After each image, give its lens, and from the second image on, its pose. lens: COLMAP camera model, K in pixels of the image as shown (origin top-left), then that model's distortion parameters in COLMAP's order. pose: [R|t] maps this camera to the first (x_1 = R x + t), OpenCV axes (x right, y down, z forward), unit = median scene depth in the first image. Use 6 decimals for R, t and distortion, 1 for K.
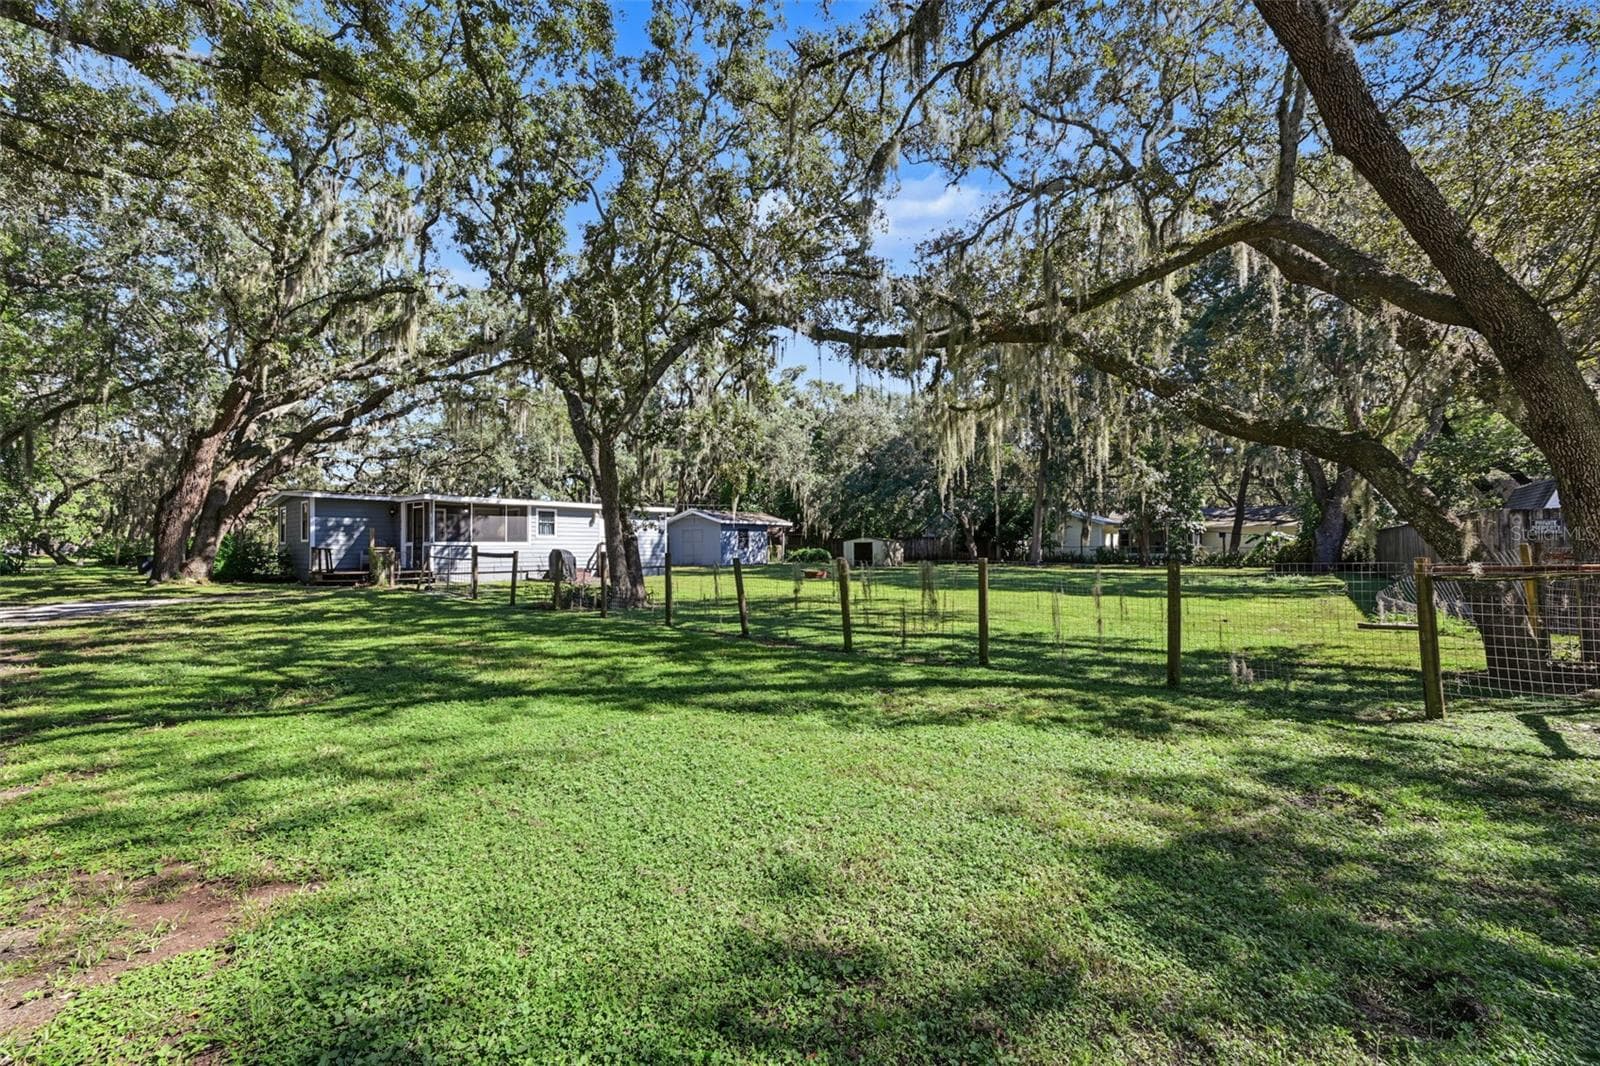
lens RADIAL K [[636.9, 0, 790.0], [0, 636.9, 538.3], [0, 0, 1]] dist [-0.002651, -0.000328]
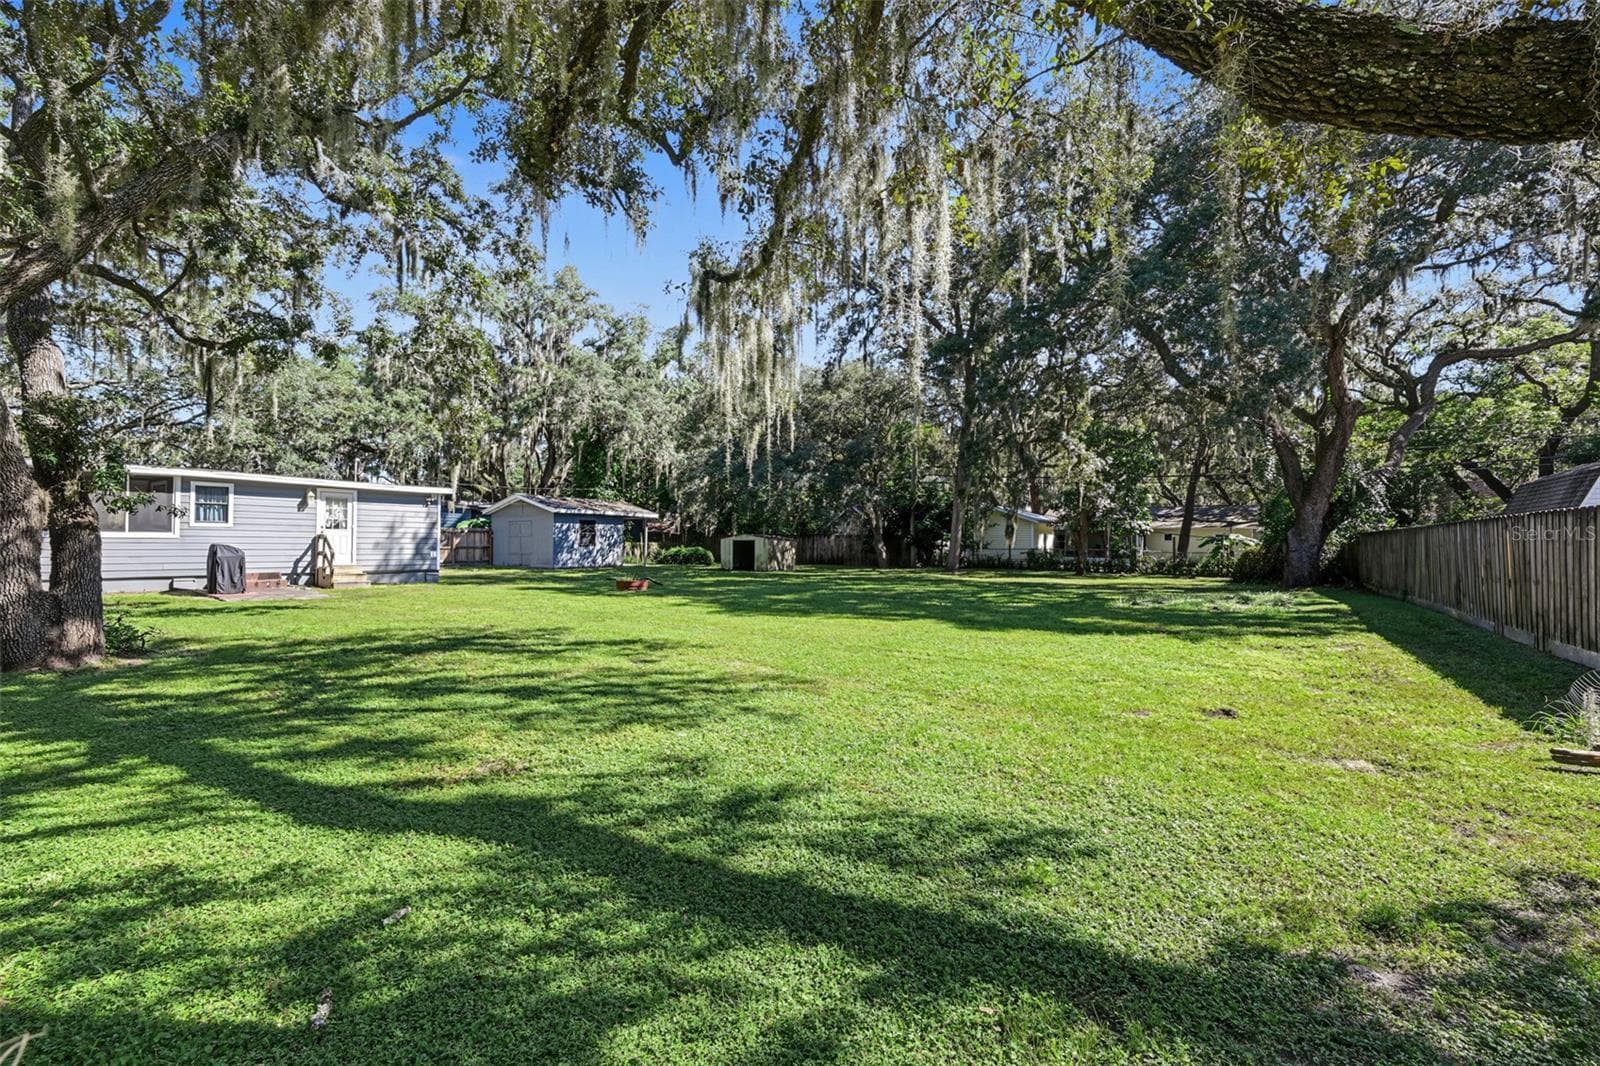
lens RADIAL K [[636.9, 0, 806.9], [0, 636.9, 535.8], [0, 0, 1]] dist [-0.002651, -0.000328]
pose [[0.995431, 0.014218, 0.094416, 0.119554], [-0.014187, 0.999899, -0.001001, 0.000451], [-0.094421, -0.000343, 0.995532, 0.205788]]
